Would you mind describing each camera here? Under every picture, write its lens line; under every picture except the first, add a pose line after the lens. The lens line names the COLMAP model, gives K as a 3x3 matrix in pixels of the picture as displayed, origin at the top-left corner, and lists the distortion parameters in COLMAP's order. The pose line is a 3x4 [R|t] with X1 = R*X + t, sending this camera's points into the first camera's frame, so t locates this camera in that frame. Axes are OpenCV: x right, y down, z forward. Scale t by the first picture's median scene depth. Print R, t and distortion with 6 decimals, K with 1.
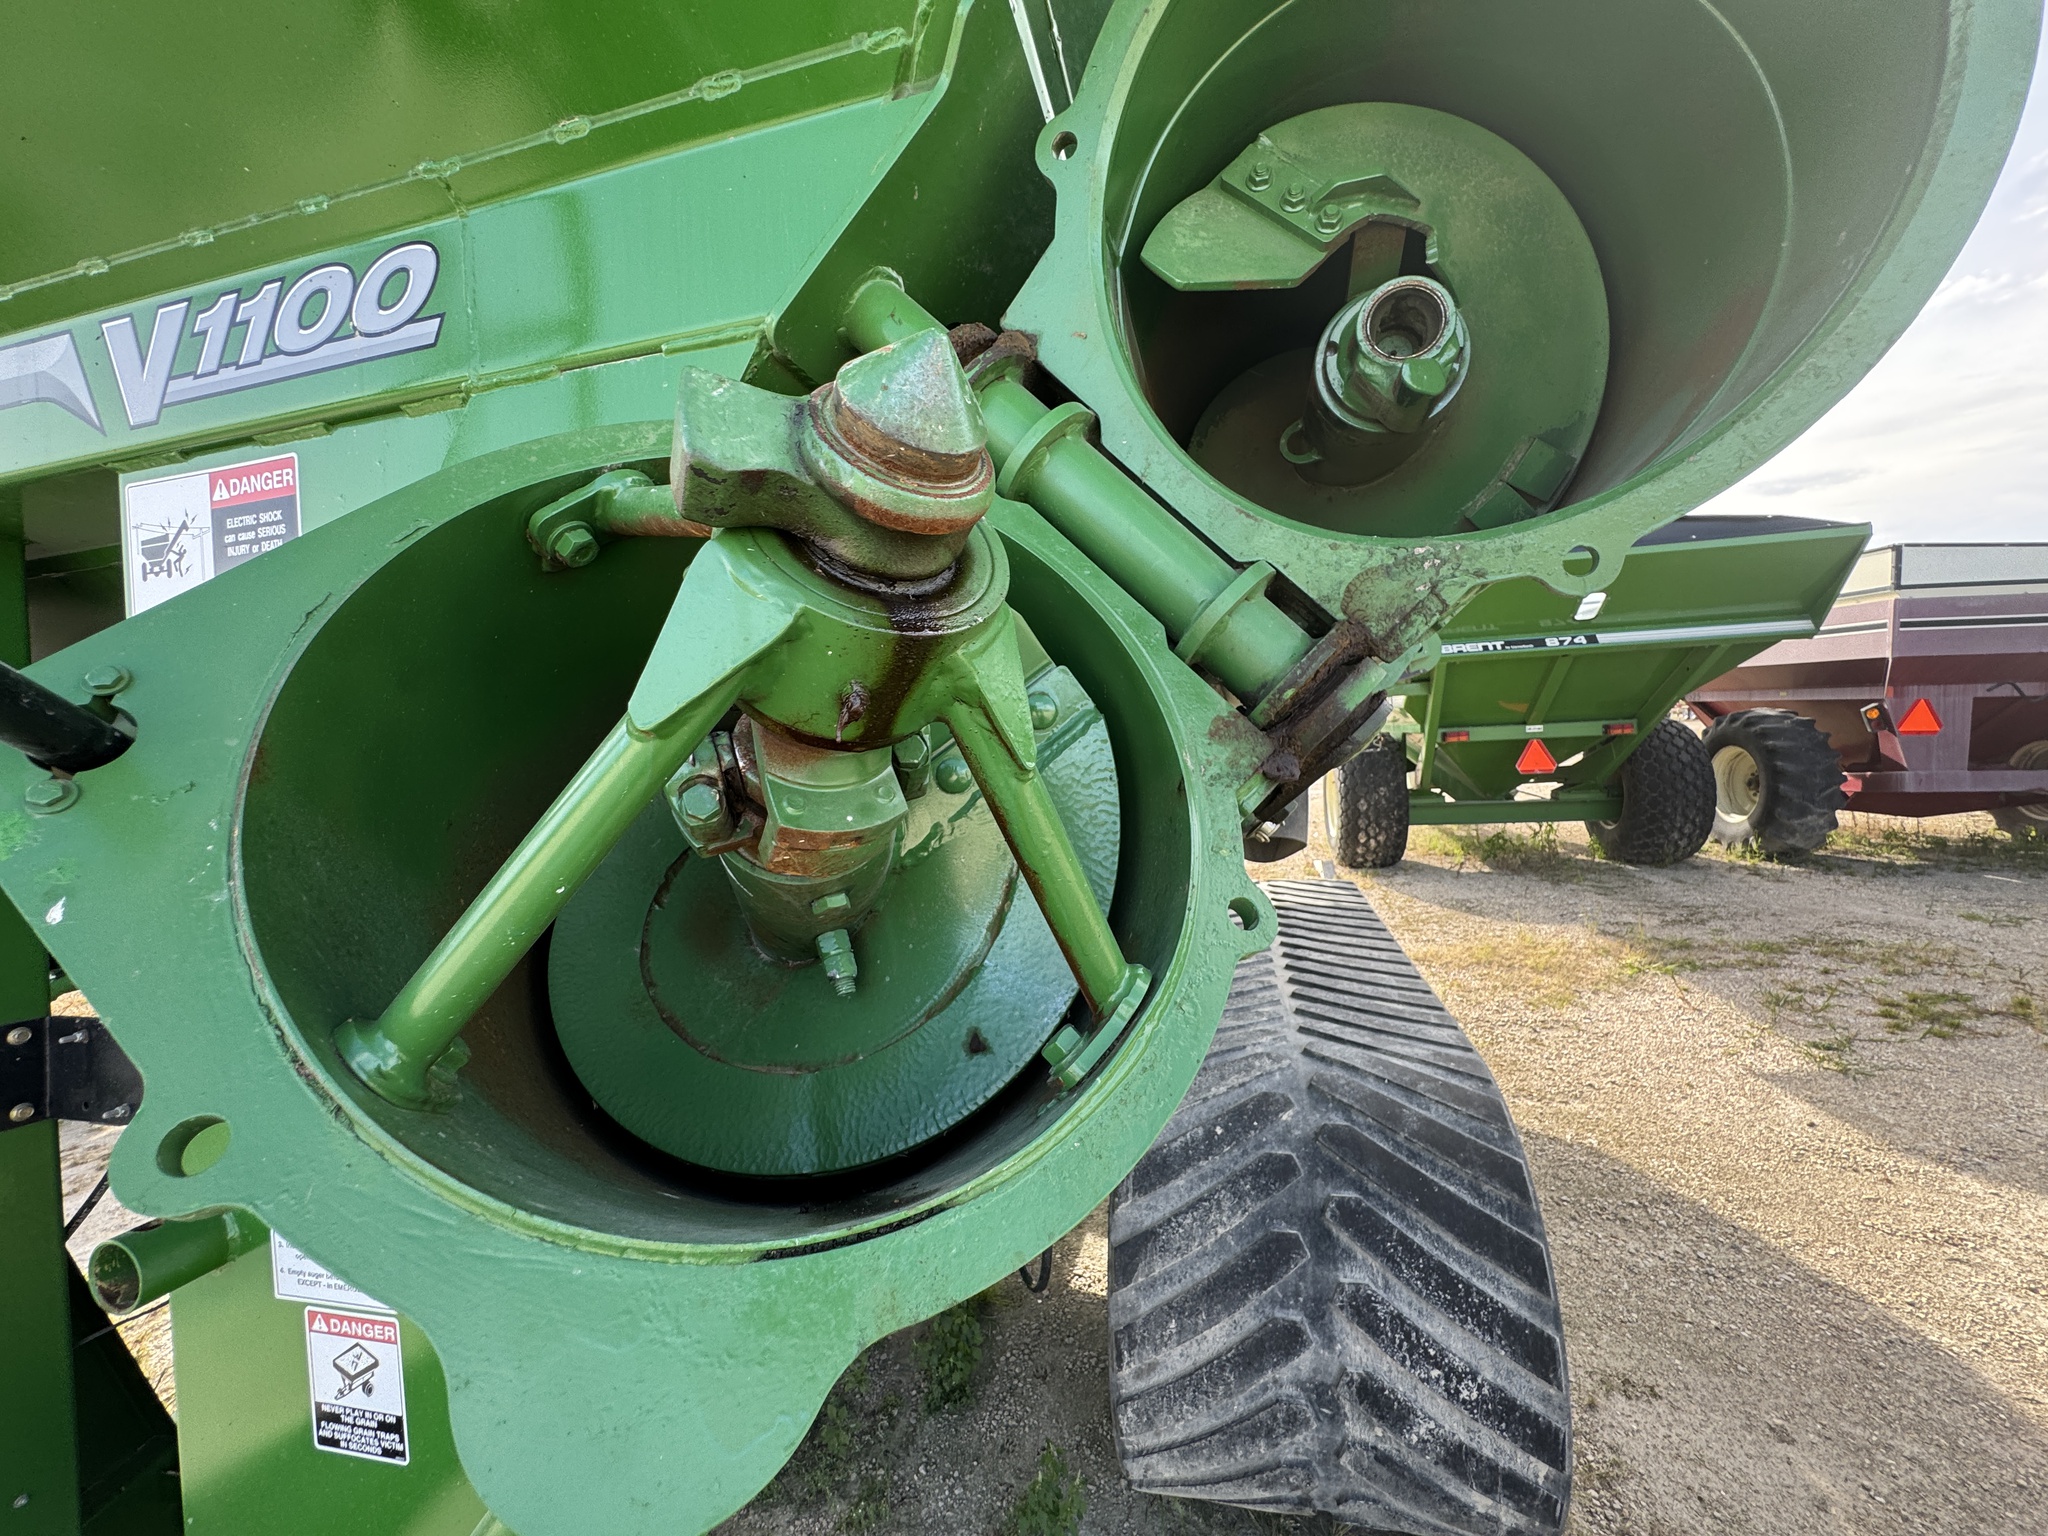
lens RADIAL K [[825.1, 0, 1027.9], [0, 825.1, 771.2], [0, 0, 1]] dist [-0.001777, -0.000291]
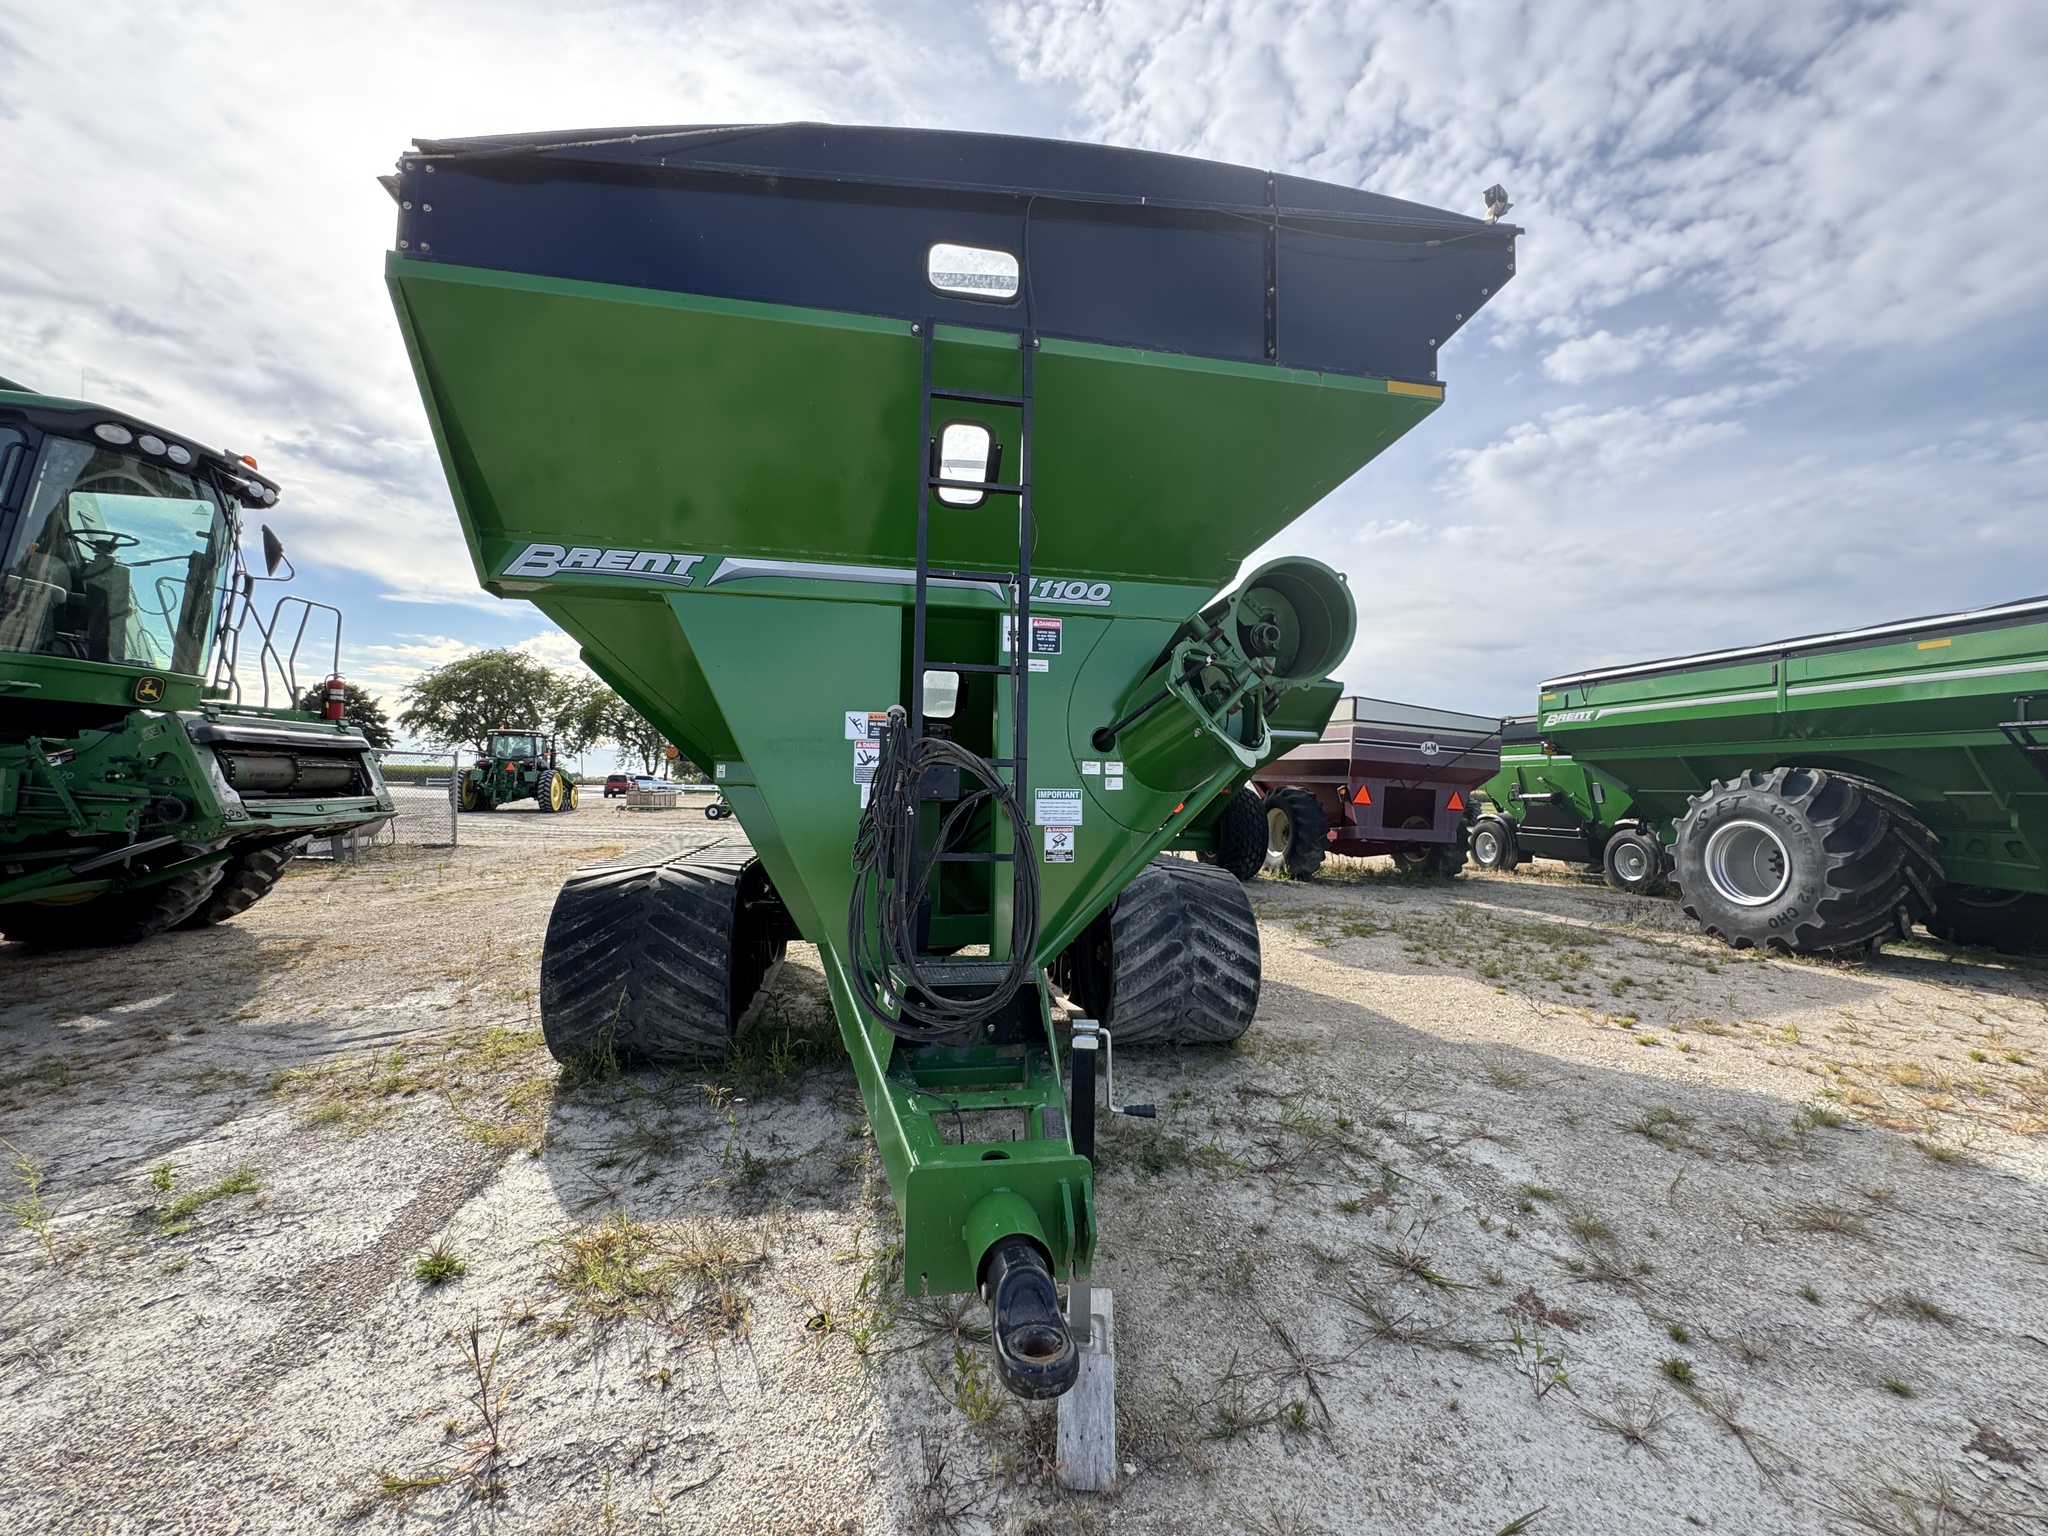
lens RADIAL K [[846.6, 0, 1025.1], [0, 846.6, 771.5], [0, 0, 1]] dist [-0.006150, -0.000174]
pose [[0.903151, 0.090105, 0.419761, -1.384923], [-0.055701, 0.994057, -0.093536, 0.396224], [-0.425694, 0.061095, 0.902802, -1.374163]]
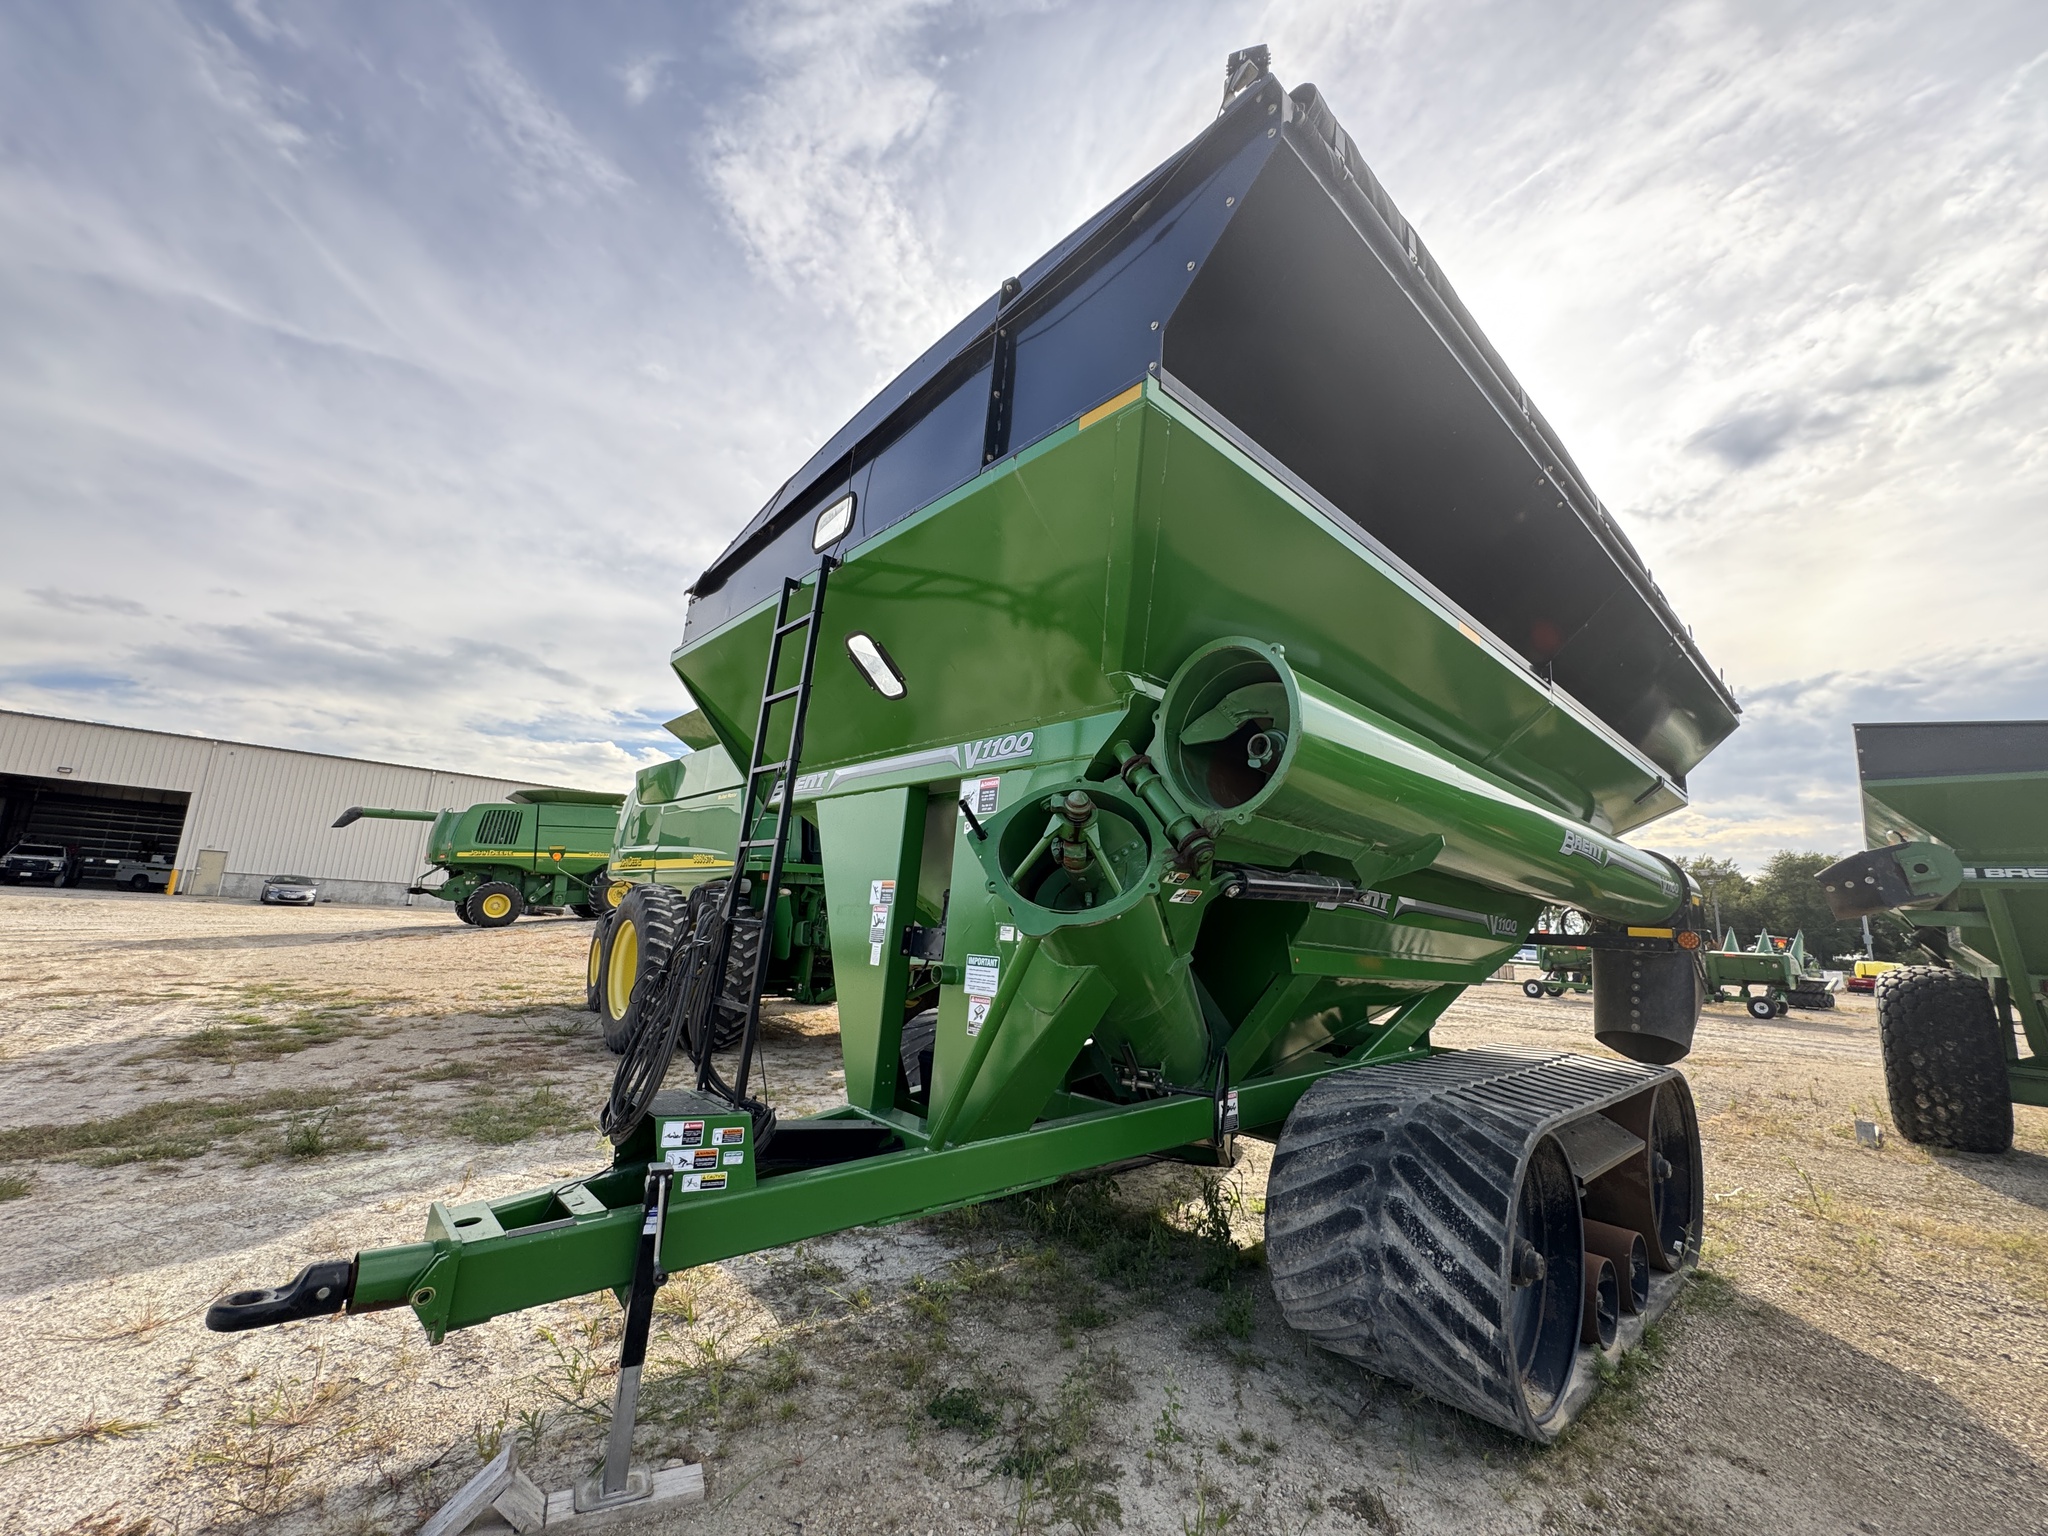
lens RADIAL K [[815.7, 0, 1006.3], [0, 815.7, 763.1], [0, 0, 1]] dist [-0.009781, -0.000188]
pose [[0.813983, -0.003636, -0.580878, 0.737384], [-0.133098, 0.972210, -0.192595, 0.159880], [0.565435, 0.234083, 0.790878, -1.087264]]
